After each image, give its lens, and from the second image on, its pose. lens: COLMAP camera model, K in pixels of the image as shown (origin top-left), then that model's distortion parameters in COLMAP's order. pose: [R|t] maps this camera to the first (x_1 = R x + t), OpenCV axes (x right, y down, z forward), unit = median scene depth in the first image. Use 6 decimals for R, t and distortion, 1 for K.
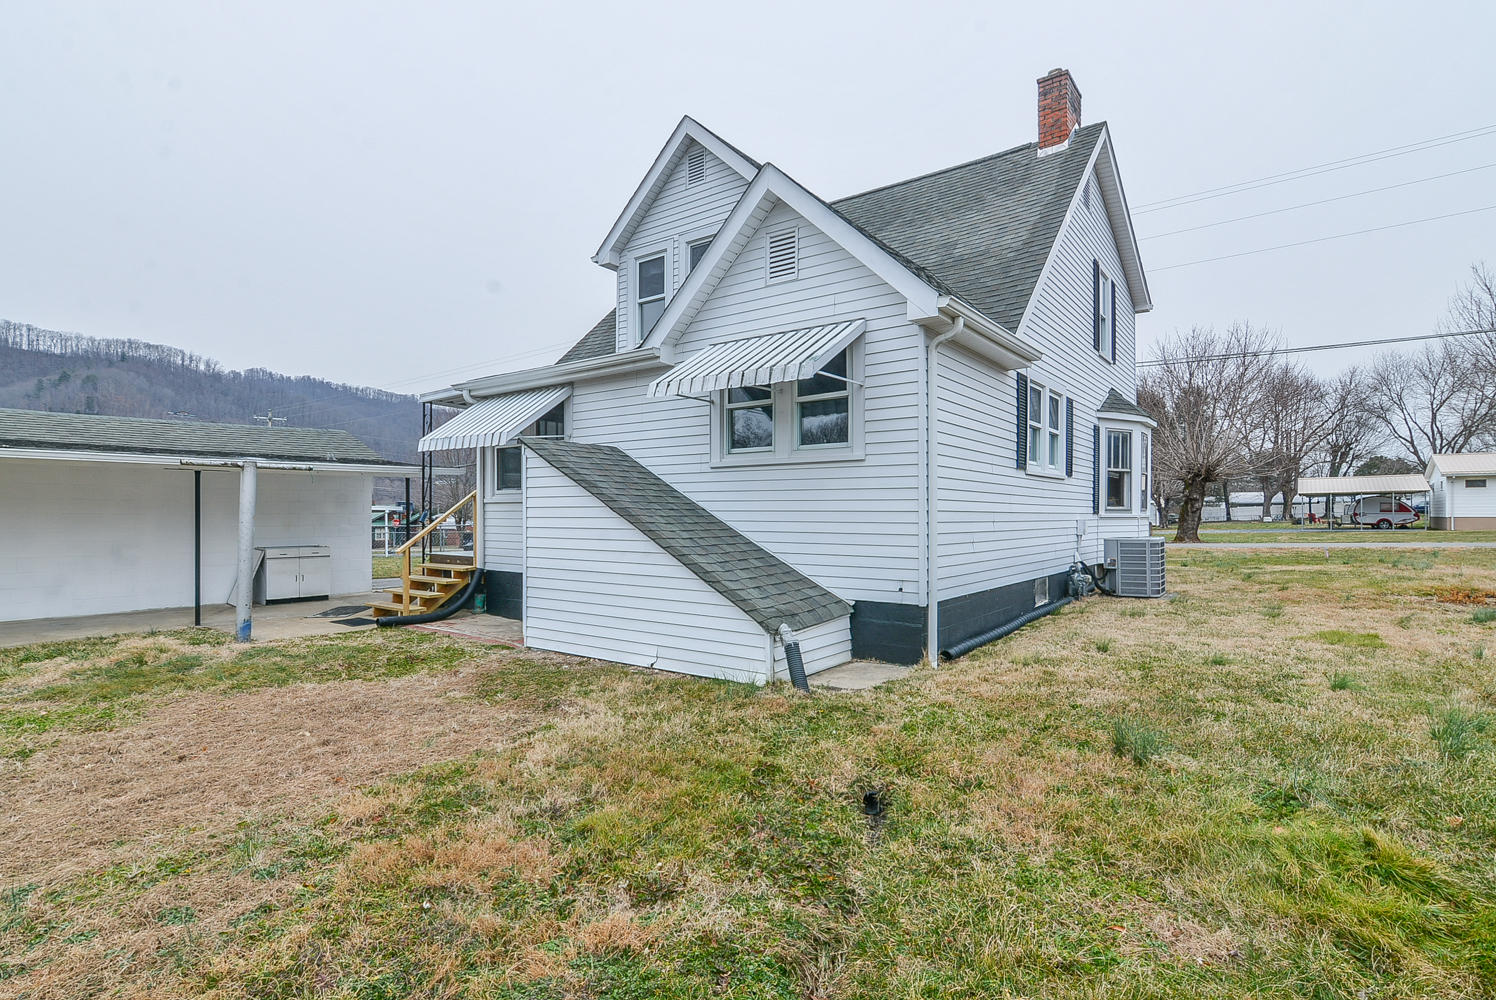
lens RADIAL K [[743.3, 0, 744.4], [0, 743.3, 510.3], [0, 0, 1]] dist [-0.018429, 0.005119]
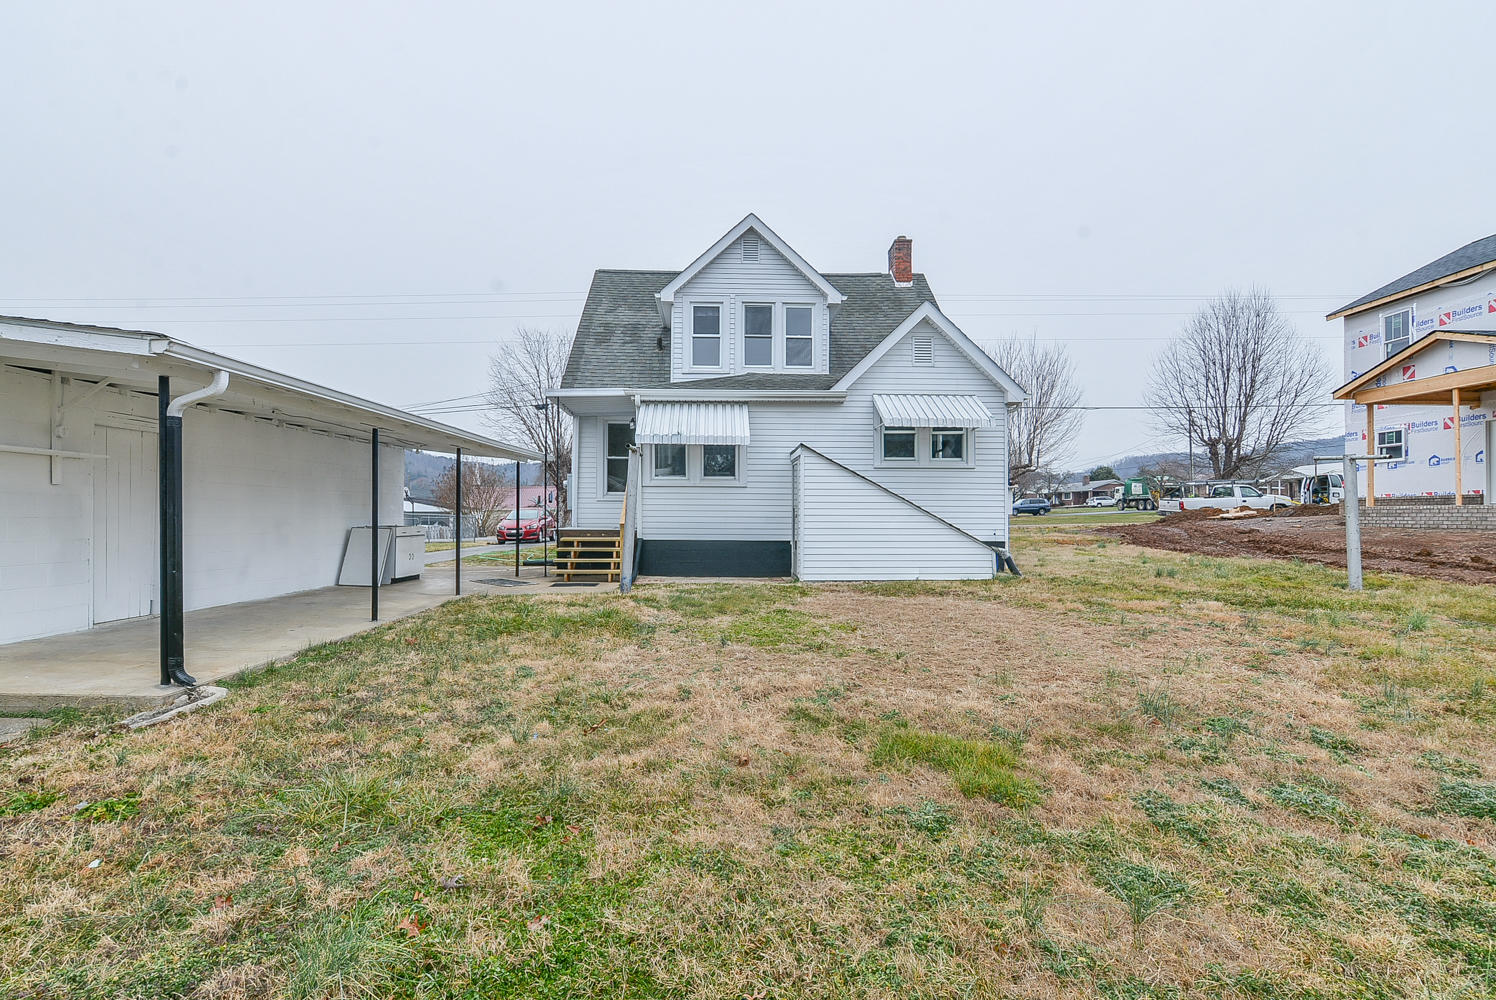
lens RADIAL K [[708.6, 0, 741.6], [0, 708.6, 503.0], [0, 0, 1]] dist [-0.004670, -0.000266]
pose [[0.784810, 0.008416, 0.619679, -0.884461], [-0.008528, 0.999960, -0.002779, 0.020362], [-0.619678, -0.003104, 0.784850, -0.045137]]
